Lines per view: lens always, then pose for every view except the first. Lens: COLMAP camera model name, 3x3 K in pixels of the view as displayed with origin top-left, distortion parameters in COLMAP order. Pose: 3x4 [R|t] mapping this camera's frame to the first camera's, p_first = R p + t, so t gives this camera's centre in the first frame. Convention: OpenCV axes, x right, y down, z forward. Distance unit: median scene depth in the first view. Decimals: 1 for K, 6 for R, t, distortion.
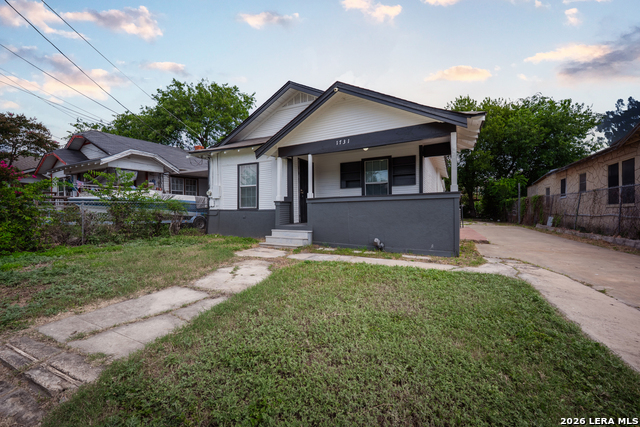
lens RADIAL K [[265.5, 0, 314.4], [0, 265.5, 215.0], [0, 0, 1]] dist [-0.012014, -0.000197]
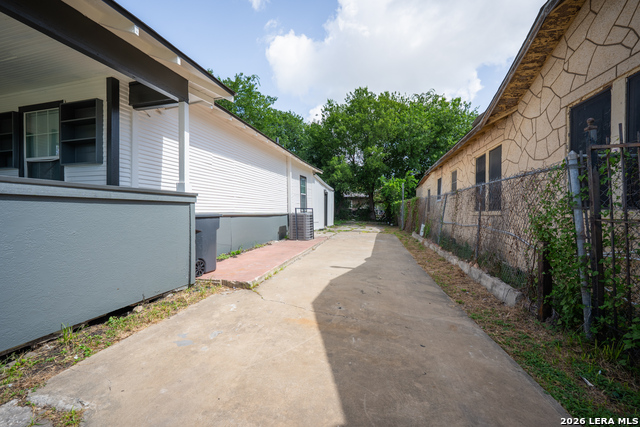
lens RADIAL K [[262.3, 0, 318.8], [0, 262.3, 214.7], [0, 0, 1]] dist [0.007071, -0.000174]
pose [[0.971804, 0.009745, 0.235588, 0.269607], [-0.010125, 0.999949, 0.000406, -0.013402], [-0.235572, -0.002780, 0.971853, 0.197854]]
